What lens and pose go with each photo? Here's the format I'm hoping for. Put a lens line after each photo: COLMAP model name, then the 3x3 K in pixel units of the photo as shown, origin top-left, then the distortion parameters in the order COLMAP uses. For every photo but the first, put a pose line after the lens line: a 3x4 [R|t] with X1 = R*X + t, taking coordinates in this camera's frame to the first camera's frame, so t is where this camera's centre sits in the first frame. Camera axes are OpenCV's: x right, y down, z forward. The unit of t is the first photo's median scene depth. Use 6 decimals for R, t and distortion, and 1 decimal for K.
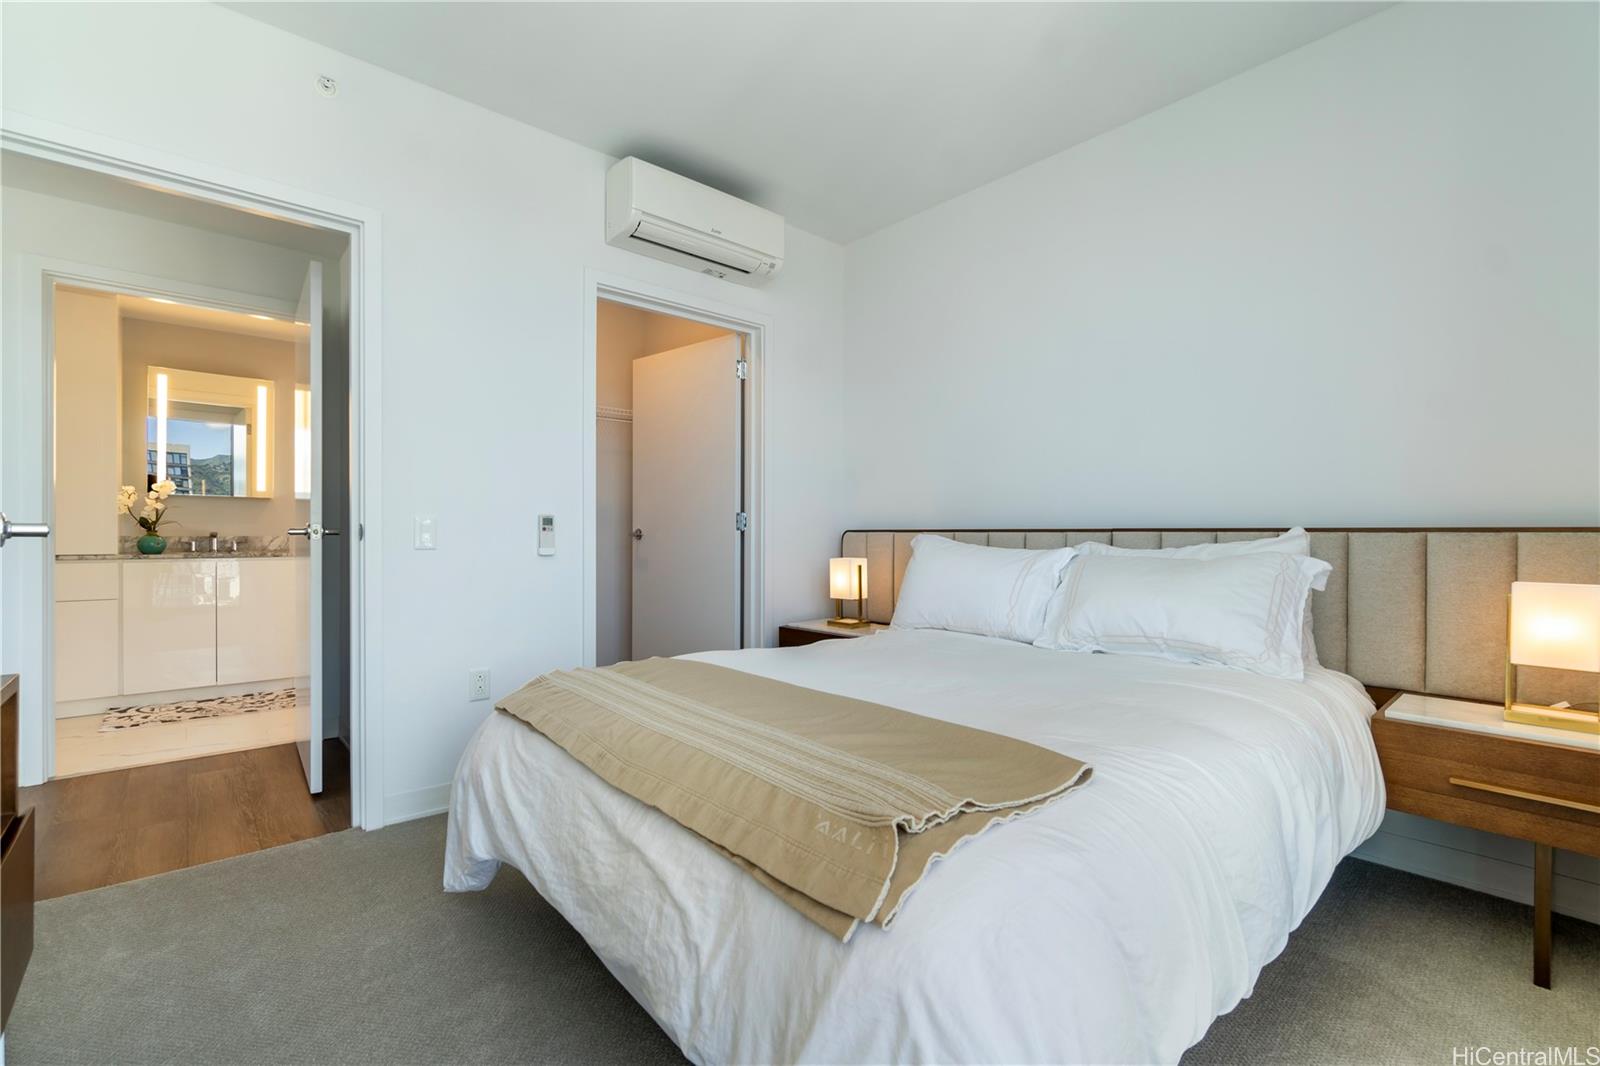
lens RADIAL K [[713.2, 0, 793.2], [0, 713.2, 534.3], [0, 0, 1]] dist [0.000765, 0.000414]
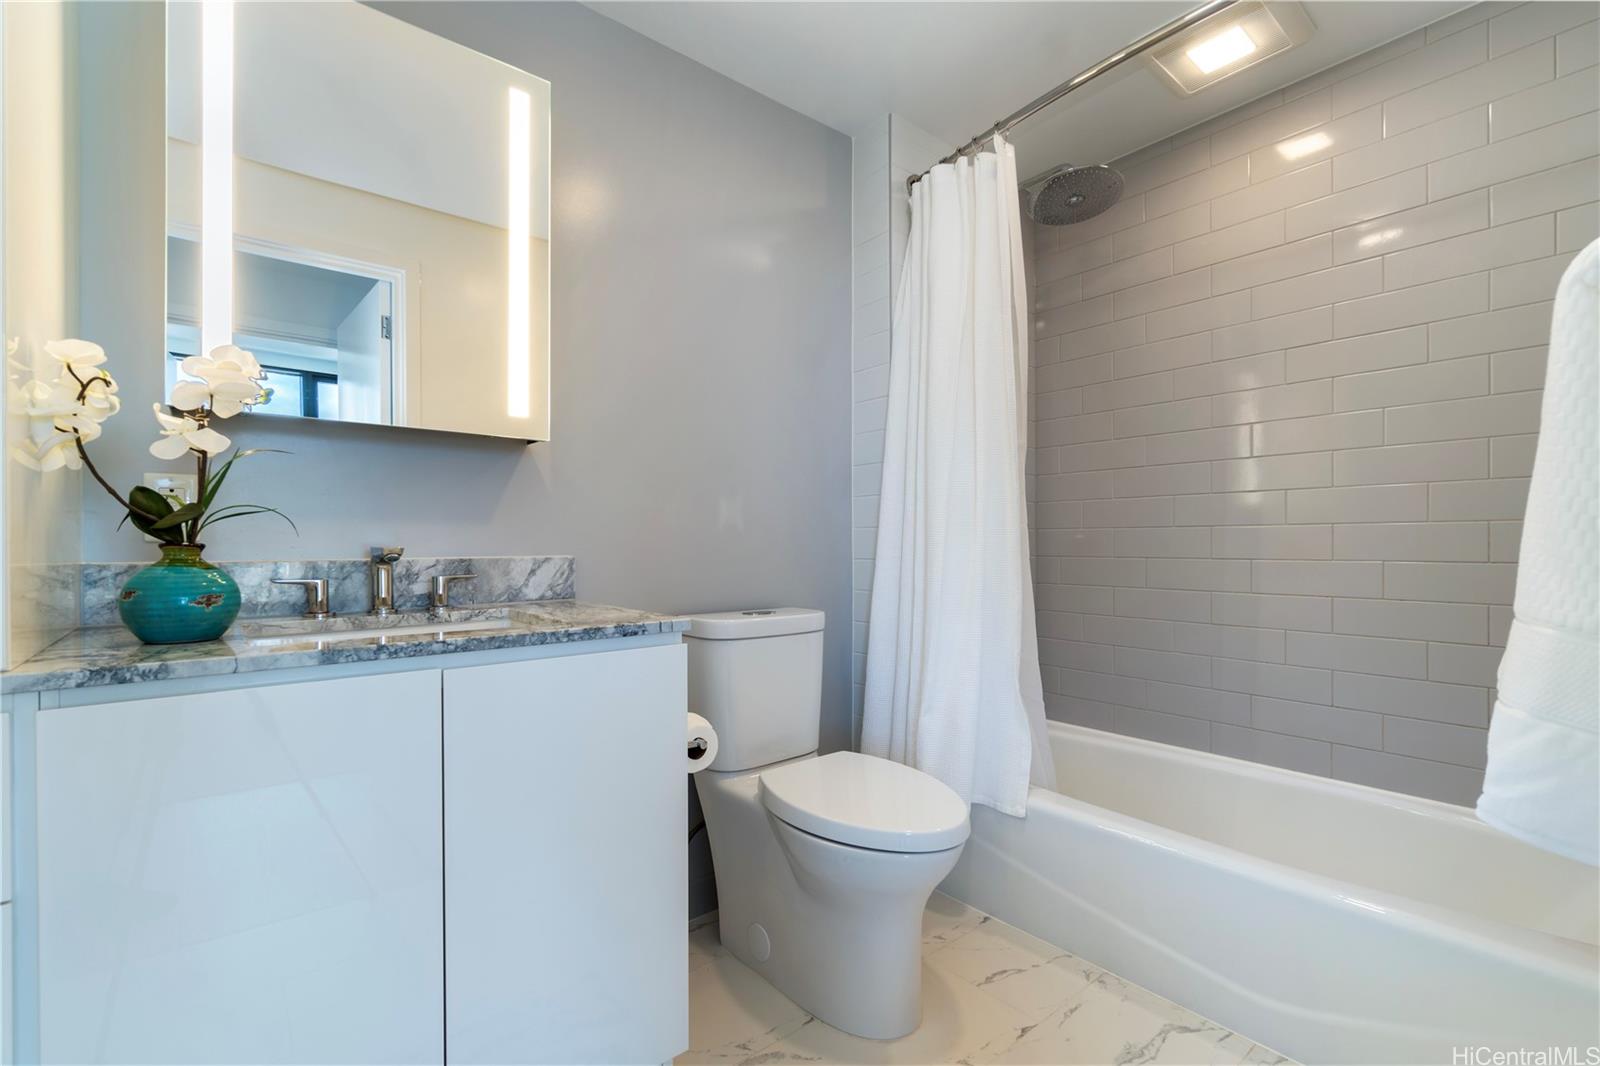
lens RADIAL K [[713.2, 0, 793.2], [0, 713.2, 534.3], [0, 0, 1]] dist [0.000765, 0.000414]
pose [[0.999661, -0.005022, -0.025553, -0.682963], [0.004851, 0.999965, -0.006770, -0.006066], [0.025586, 0.006644, 0.999651, 0.761037]]
